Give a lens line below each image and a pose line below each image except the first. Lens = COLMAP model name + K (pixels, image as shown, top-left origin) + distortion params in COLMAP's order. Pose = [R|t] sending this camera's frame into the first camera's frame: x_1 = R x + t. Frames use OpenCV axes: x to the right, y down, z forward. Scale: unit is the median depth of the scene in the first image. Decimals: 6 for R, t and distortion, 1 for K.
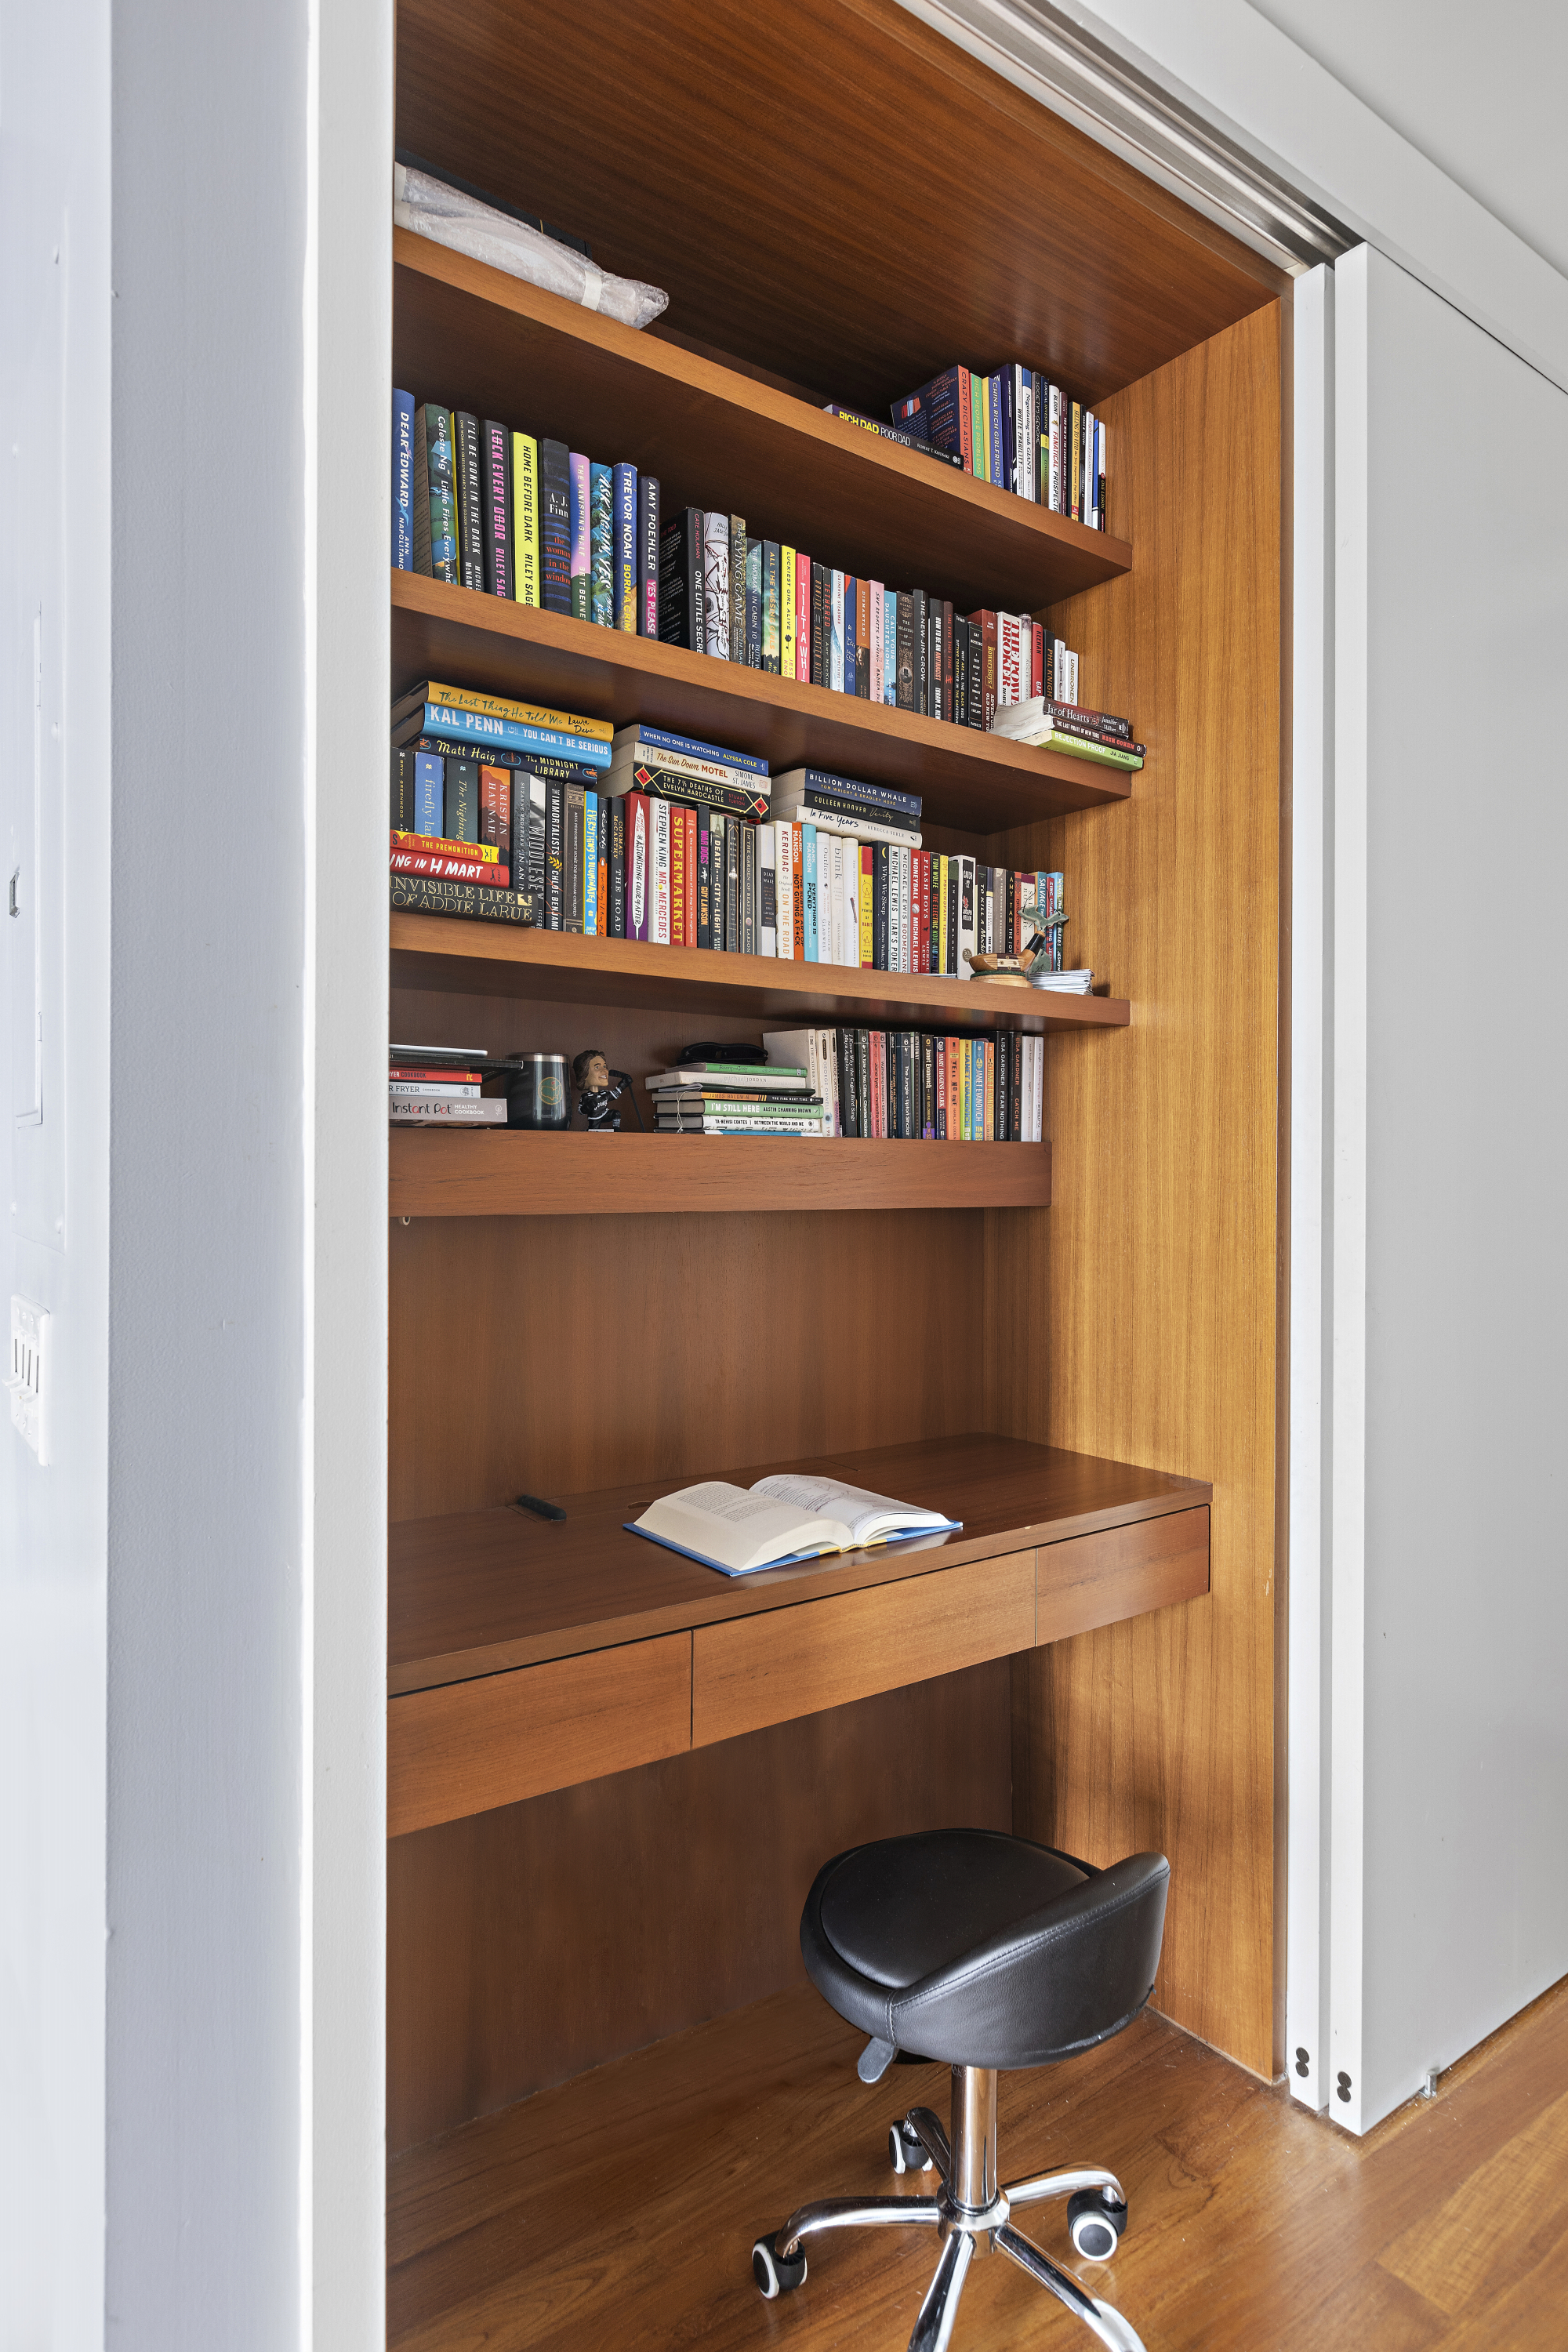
lens RADIAL K [[1328.5, 0, 781.3], [0, 1328.5, 1163.3], [0, 0, 1]] dist [-0.005096, 0.002399]
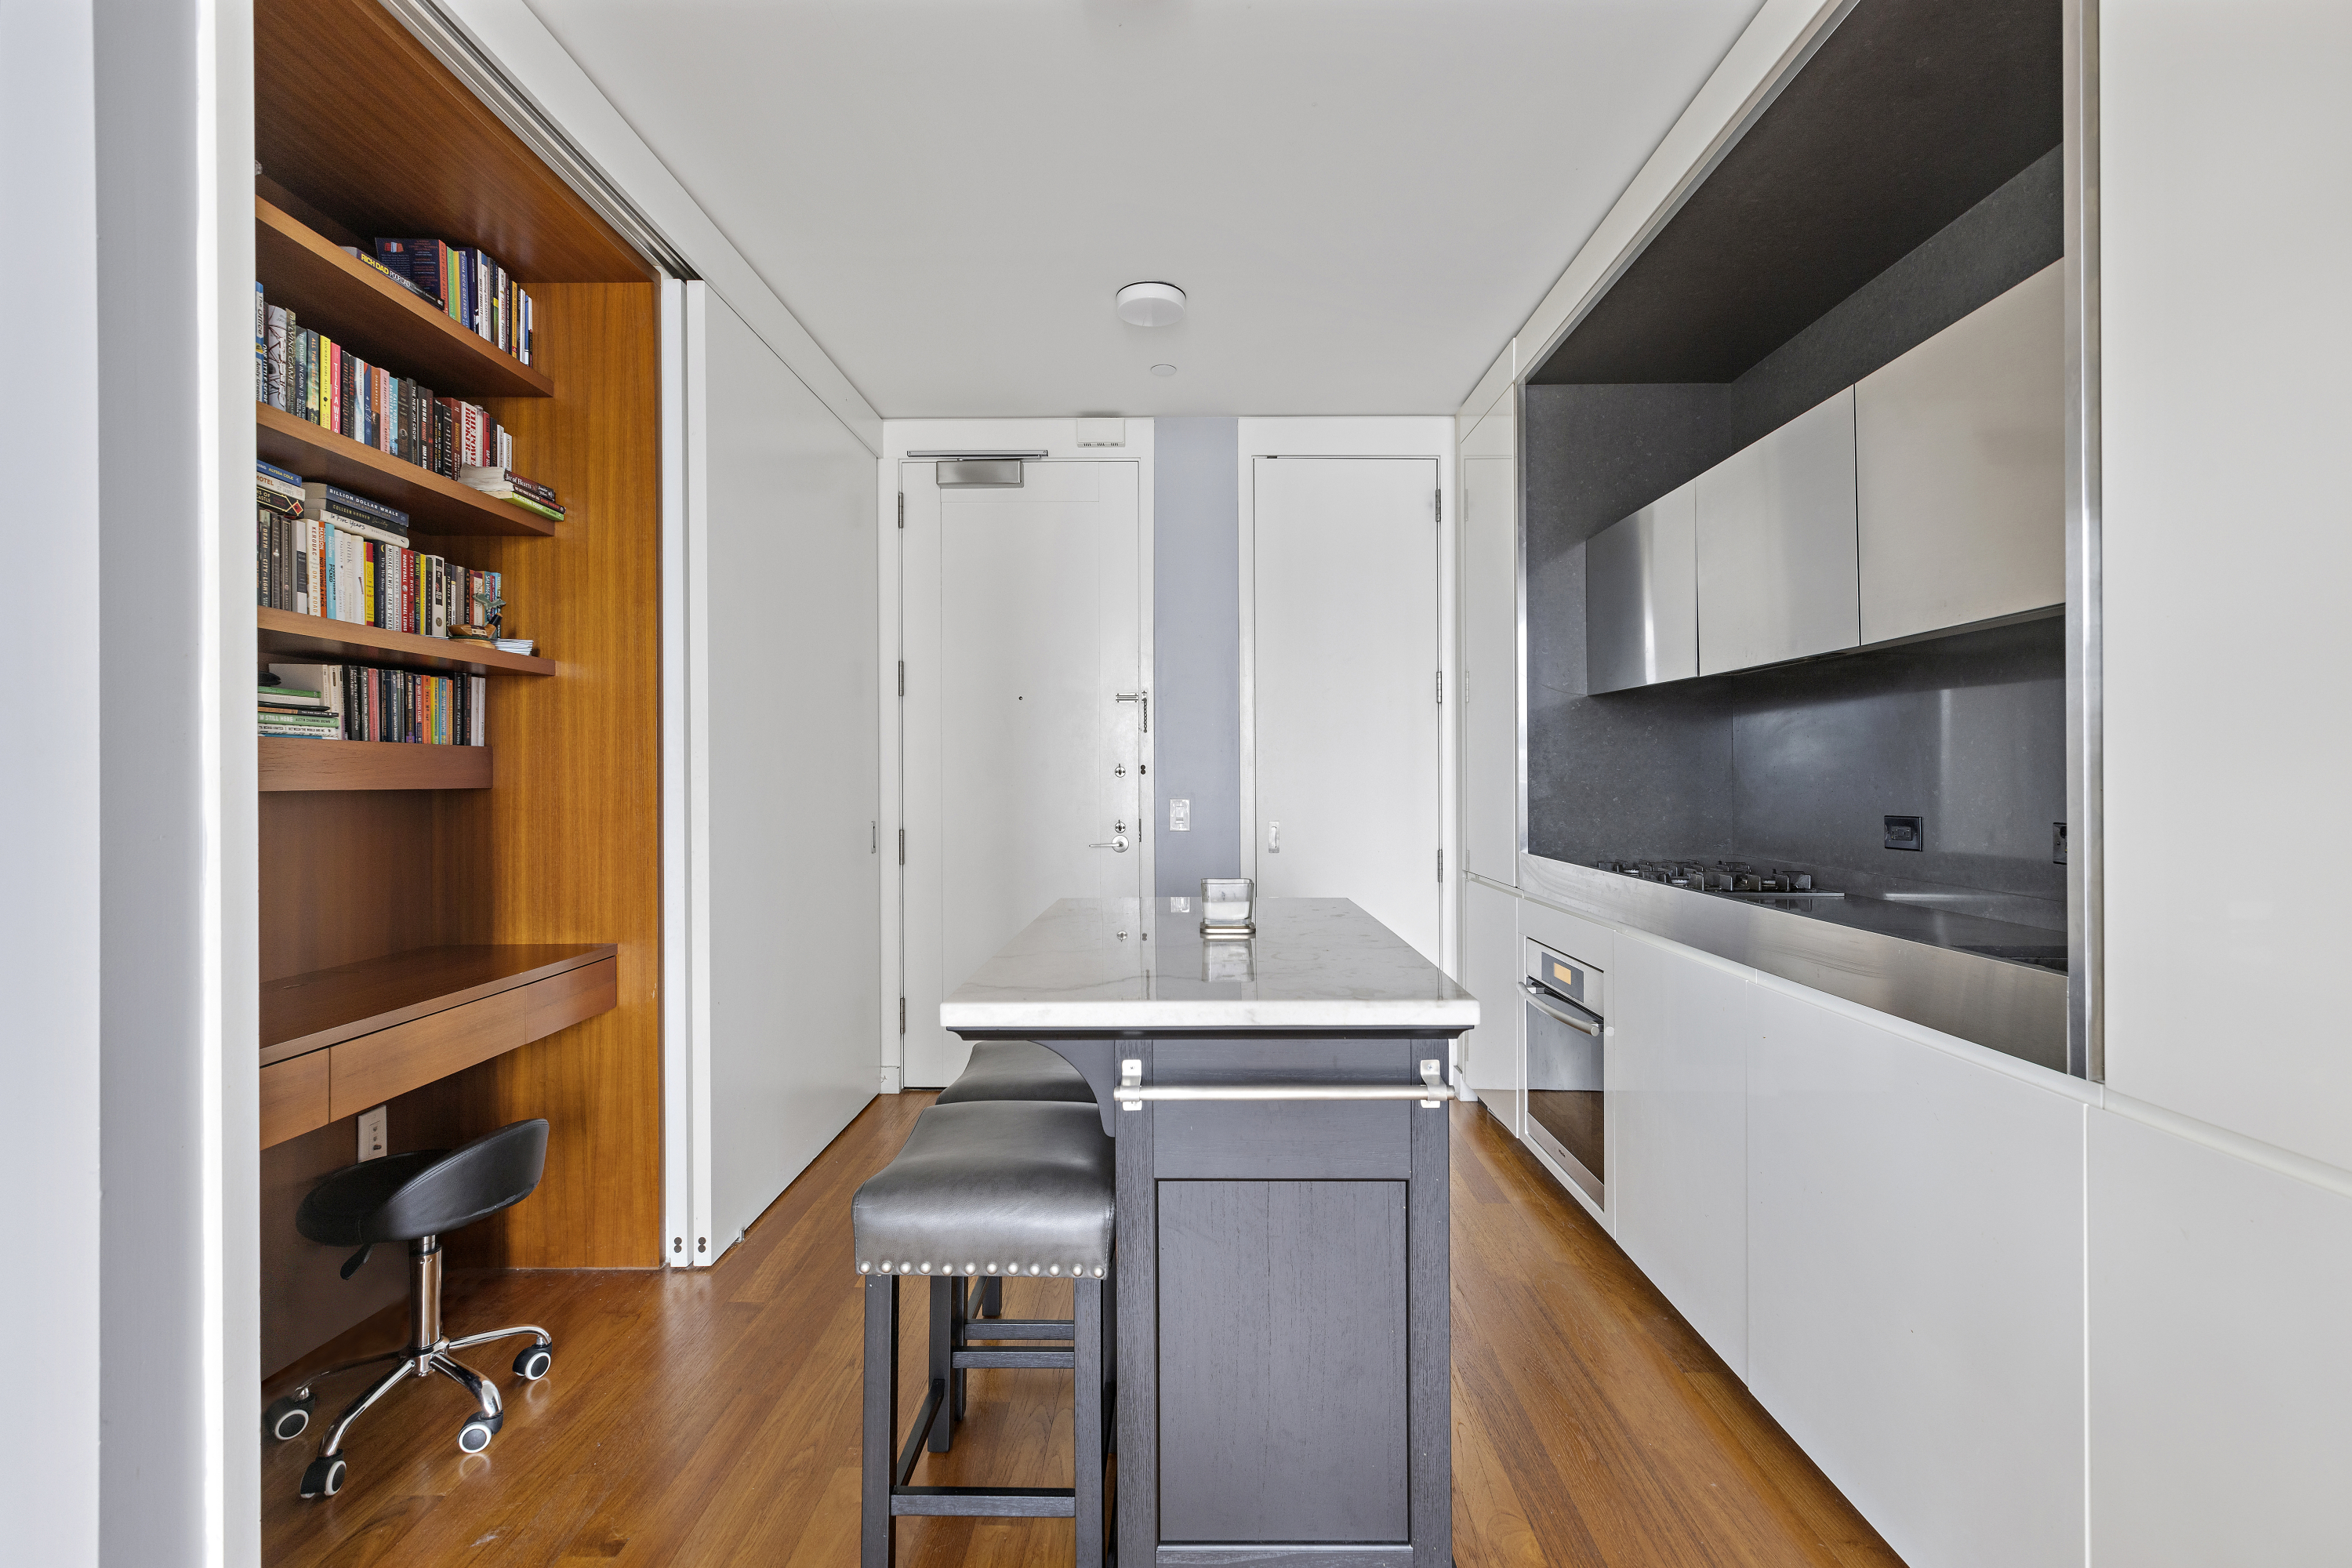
lens RADIAL K [[1057.0, 0, 1176.0], [0, 1057.0, 784.0], [0, 0, 1]] dist [0.001930, 0.000722]
pose [[0.598297, -0.013899, 0.801154, -0.338873], [0.007433, 0.999903, 0.011796, 0.020703], [-0.801240, -0.001102, 0.598343, -0.408964]]
